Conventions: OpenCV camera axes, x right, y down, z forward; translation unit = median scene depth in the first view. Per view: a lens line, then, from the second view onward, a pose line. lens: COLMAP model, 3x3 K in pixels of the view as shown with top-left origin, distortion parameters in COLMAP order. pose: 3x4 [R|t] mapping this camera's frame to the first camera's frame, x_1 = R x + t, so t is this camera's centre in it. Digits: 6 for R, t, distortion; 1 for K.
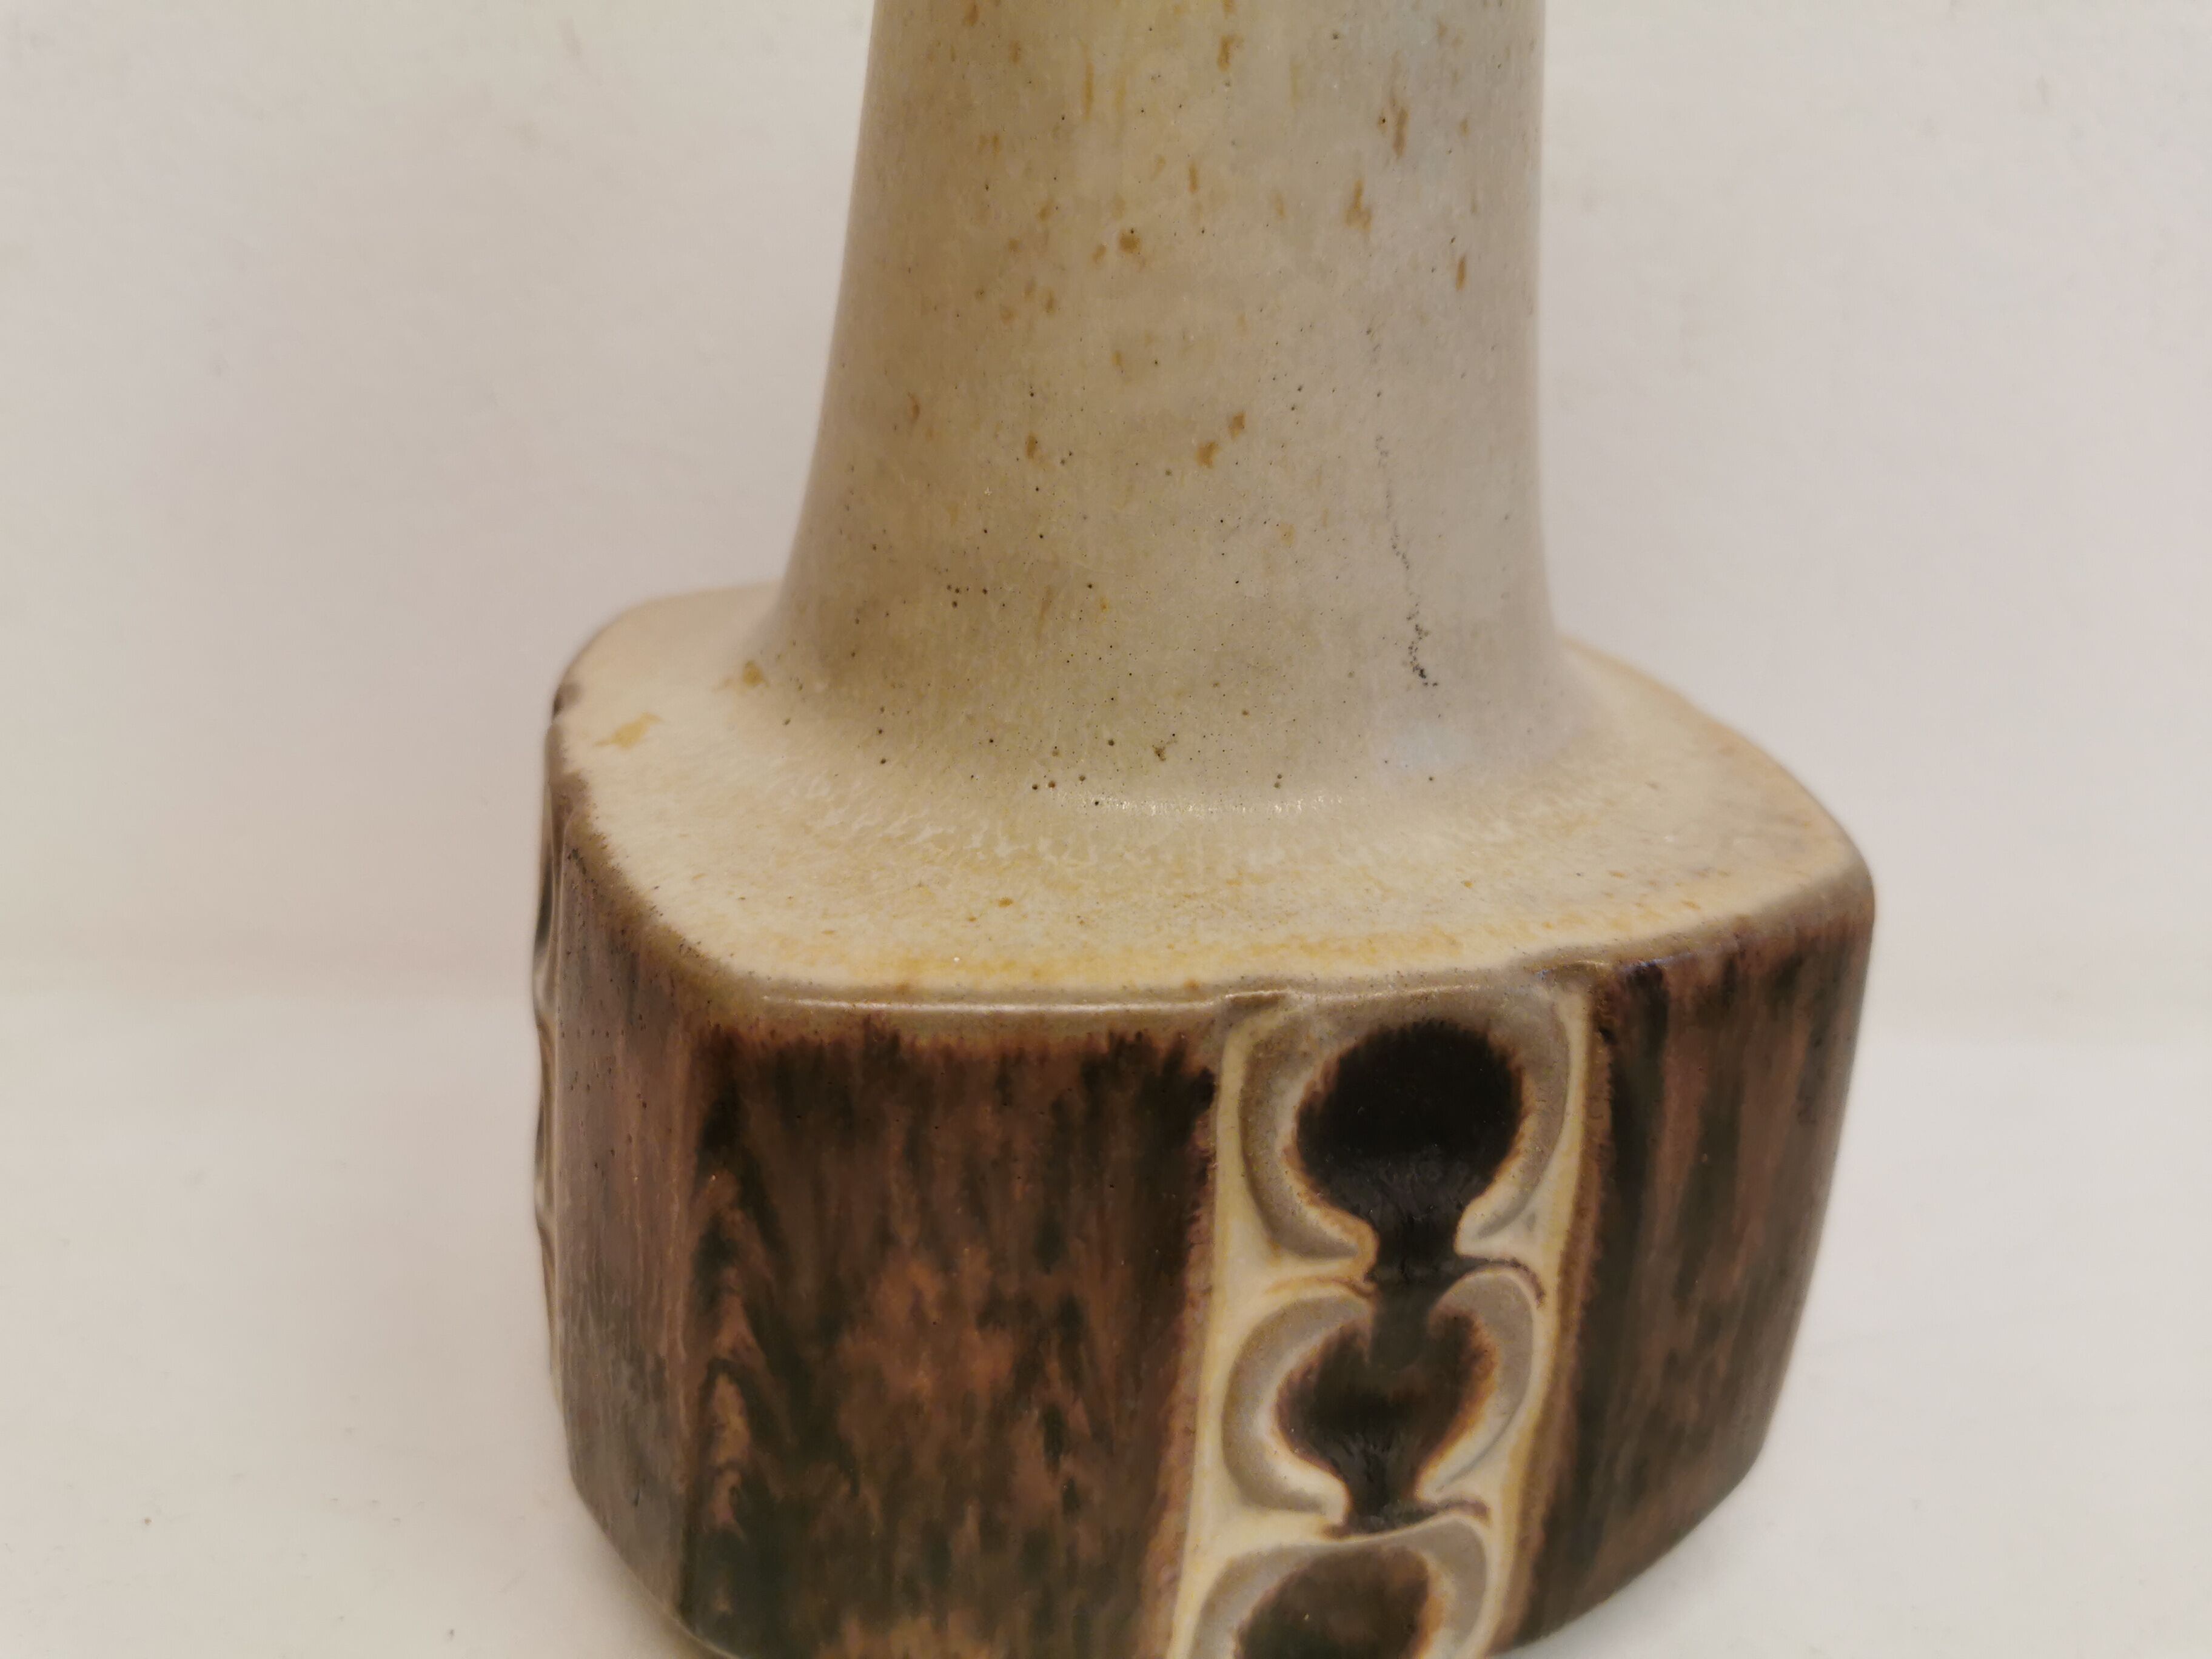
lens RADIAL K [[1867.8, 0, 1099.6], [0, 1867.8, 813.9], [0, 0, 1]] dist [-0.067106, 0.079291]
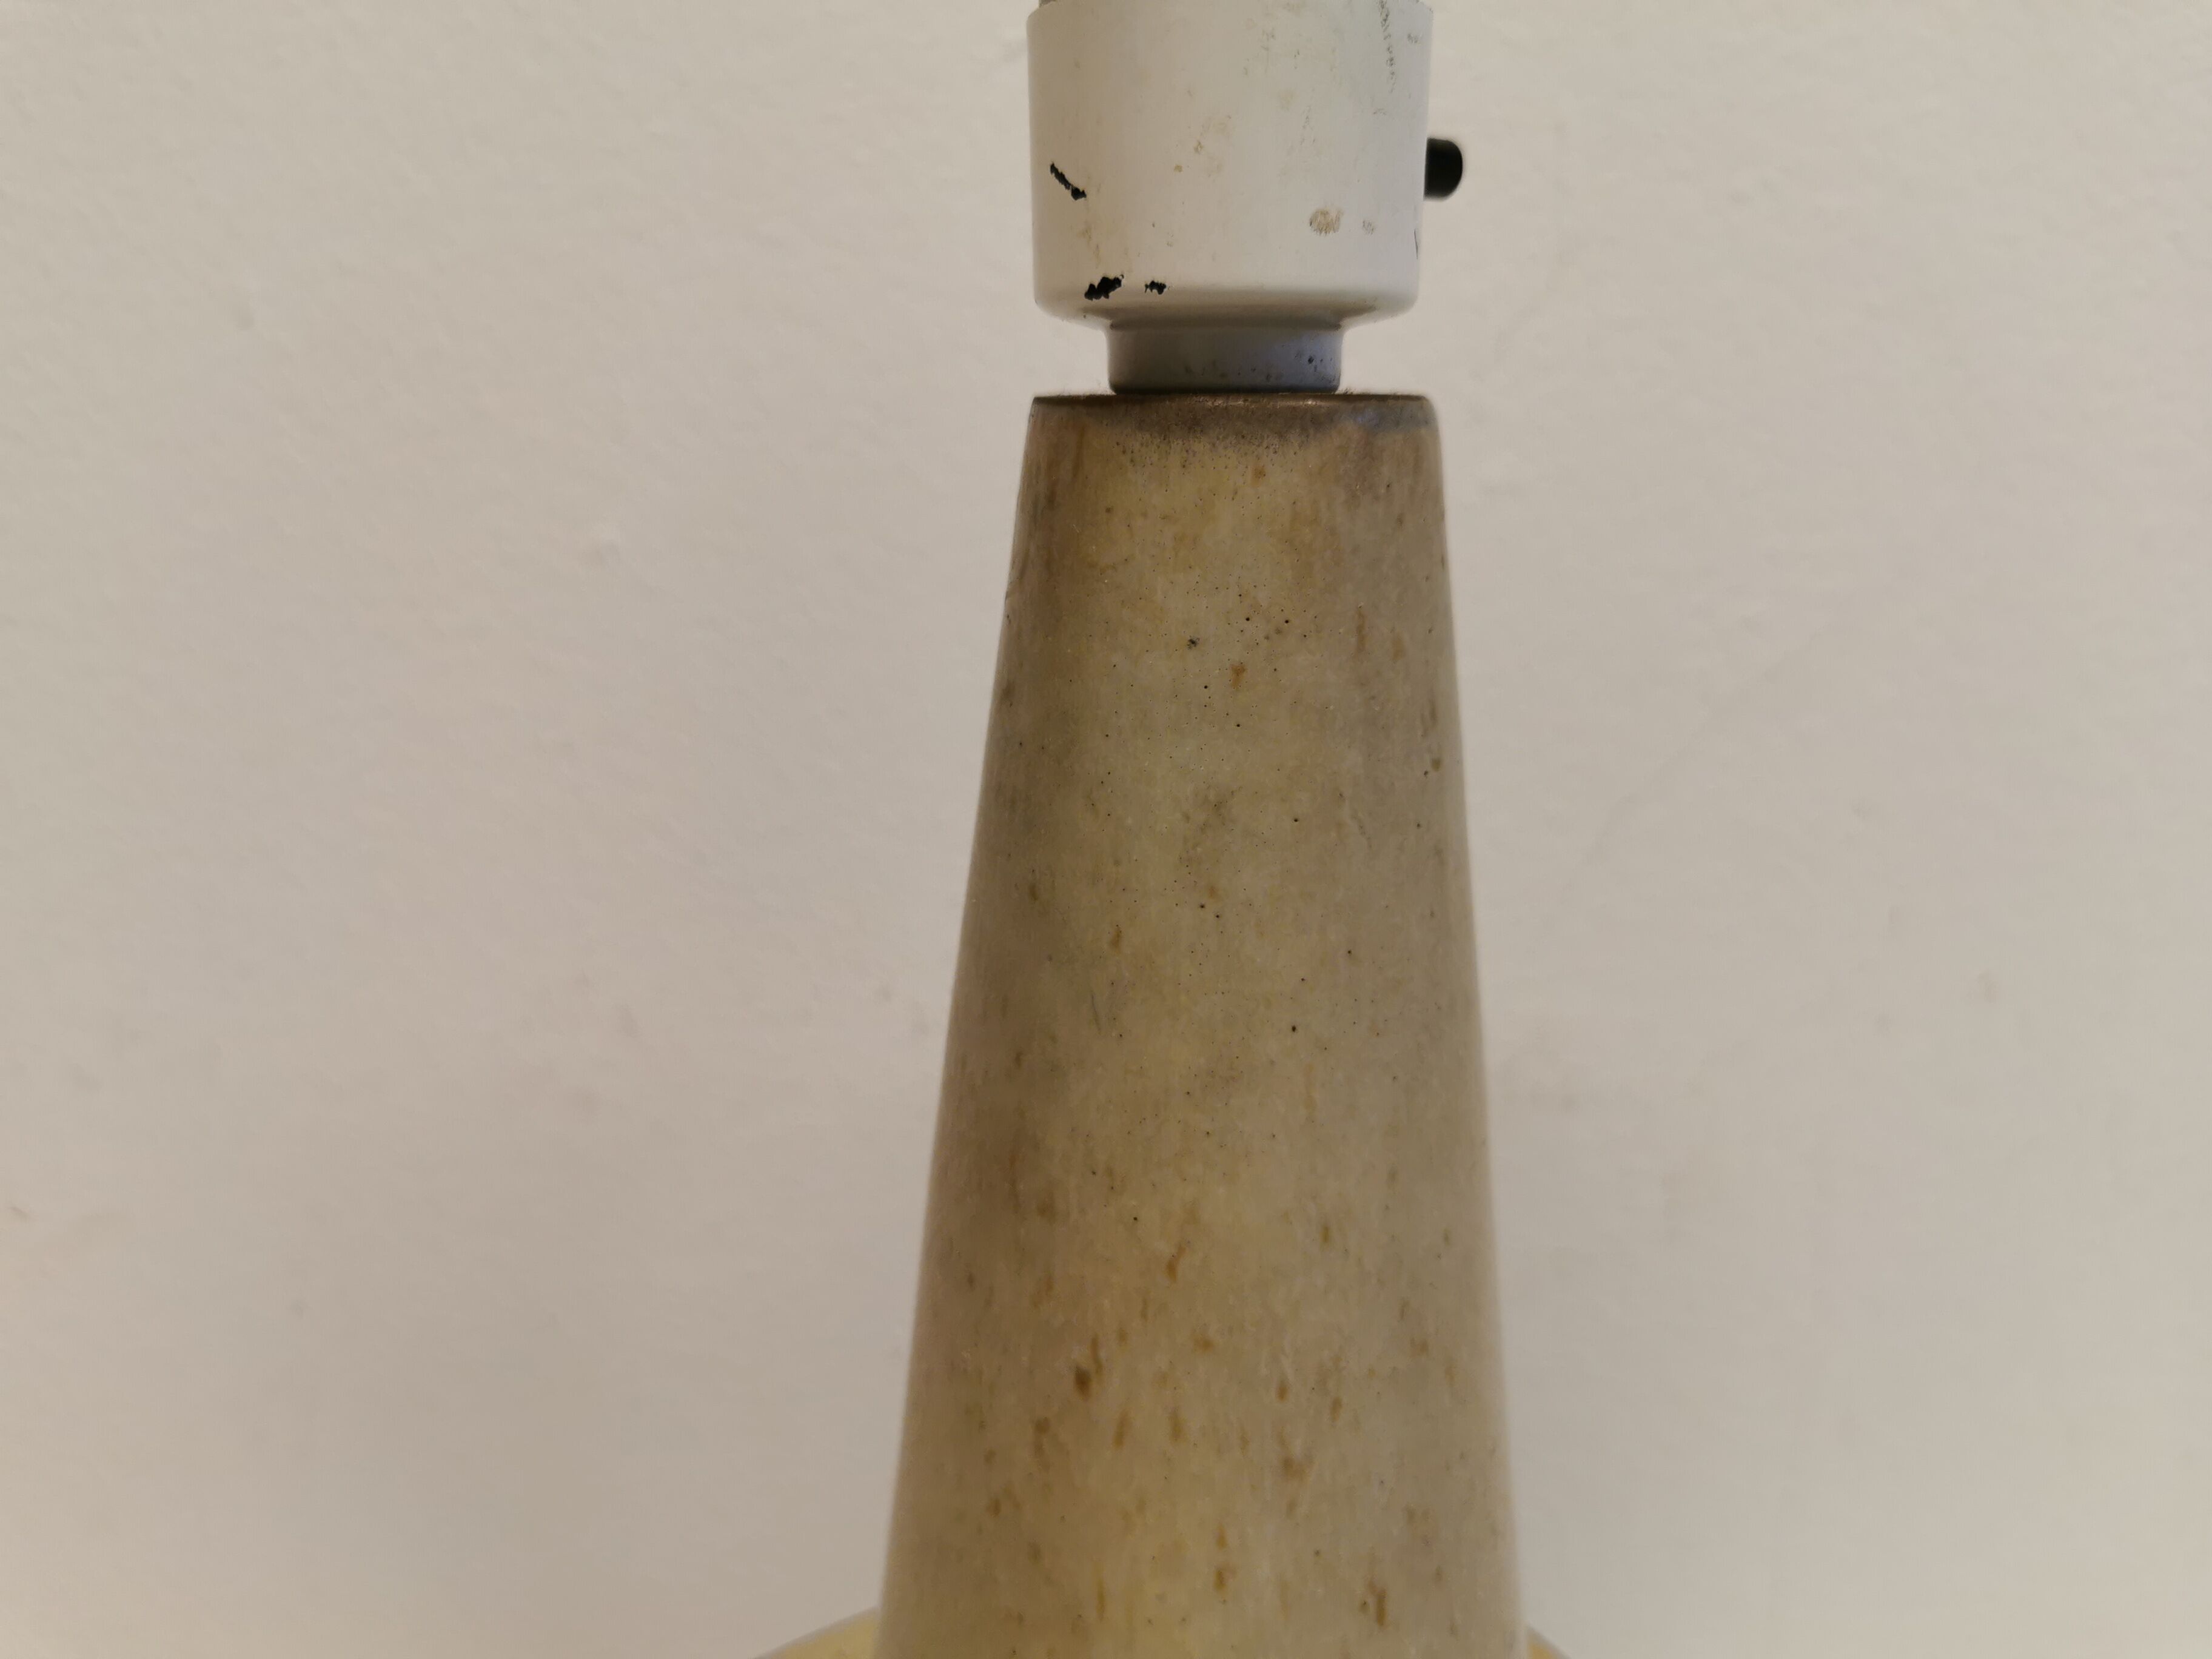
lens RADIAL K [[1867.8, 0, 1105.4], [0, 1867.8, 809.5], [0, 0, 1]] dist [-0.067106, 0.079291]
pose [[0.998844, -0.046025, -0.013886, 0.033821], [0.042803, 0.982926, -0.178954, -0.651764], [0.021886, 0.178152, 0.983760, -0.189910]]
